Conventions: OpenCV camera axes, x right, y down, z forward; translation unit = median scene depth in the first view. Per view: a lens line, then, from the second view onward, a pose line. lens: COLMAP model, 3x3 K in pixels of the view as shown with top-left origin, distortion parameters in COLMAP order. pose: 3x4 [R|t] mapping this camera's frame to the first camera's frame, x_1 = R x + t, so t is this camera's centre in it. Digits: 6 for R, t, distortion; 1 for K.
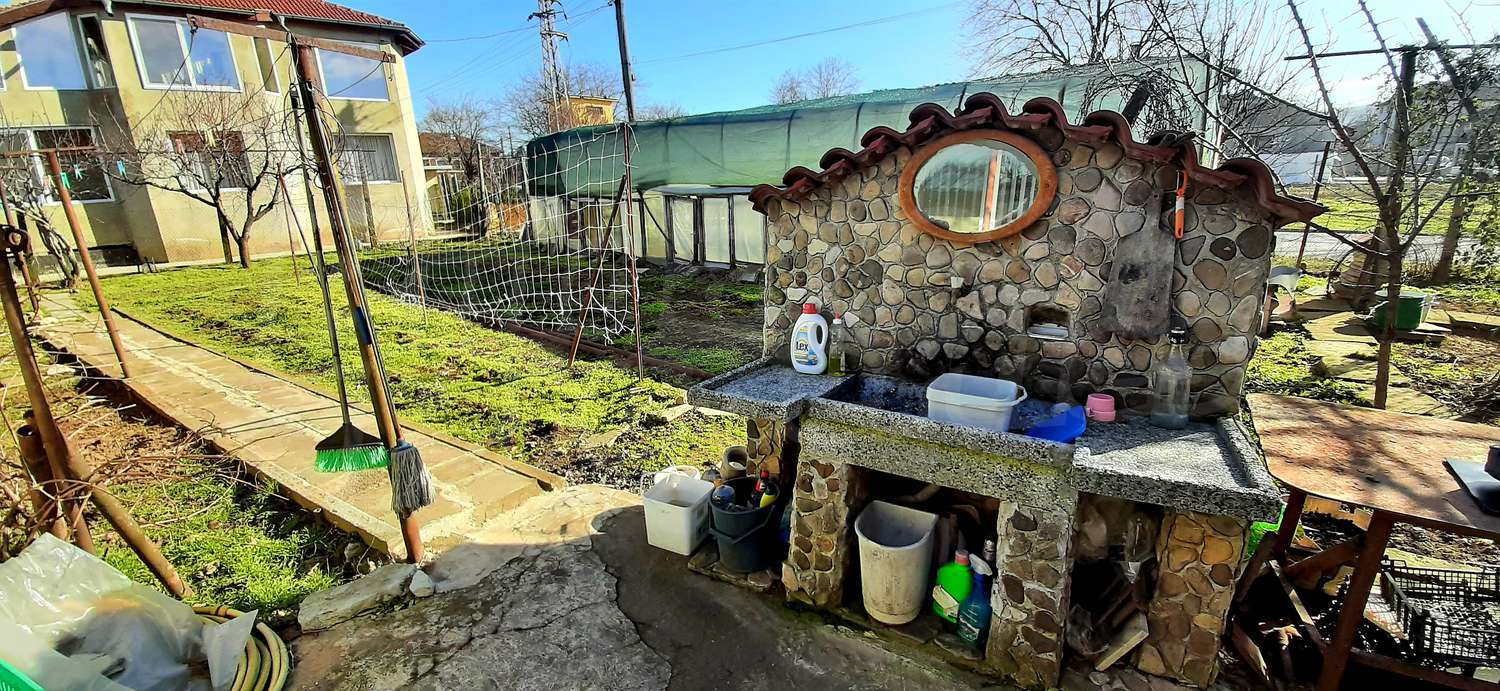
lens RADIAL K [[590.9, 0, 737.6], [0, 590.9, 344.5], [0, 0, 1]] dist [0.006629, -0.013691]
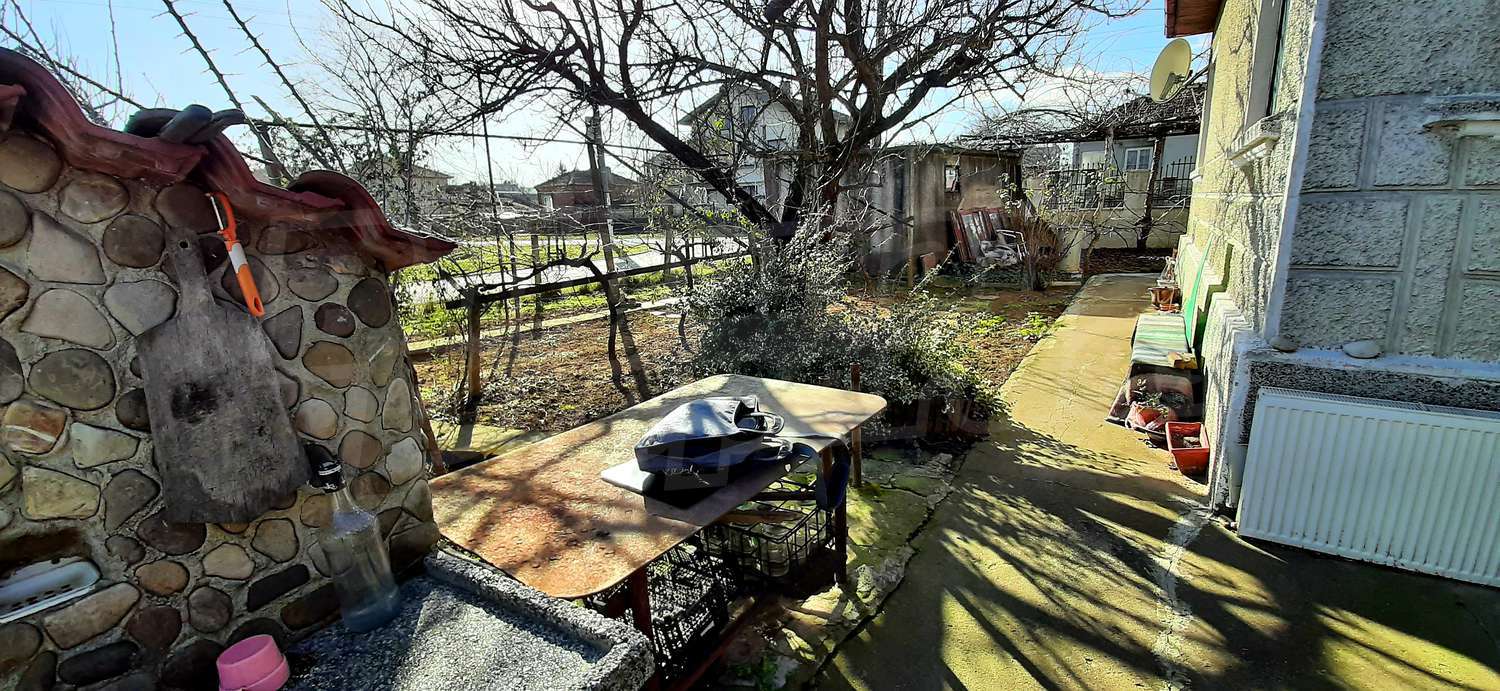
lens RADIAL K [[590.9, 0, 737.6], [0, 590.9, 344.5], [0, 0, 1]] dist [0.006629, -0.013691]
pose [[0.052508, -0.193187, 0.979756, 0.222329], [0.318798, 0.933015, 0.166886, -0.102112], [-0.946367, 0.303582, 0.110578, 0.510491]]
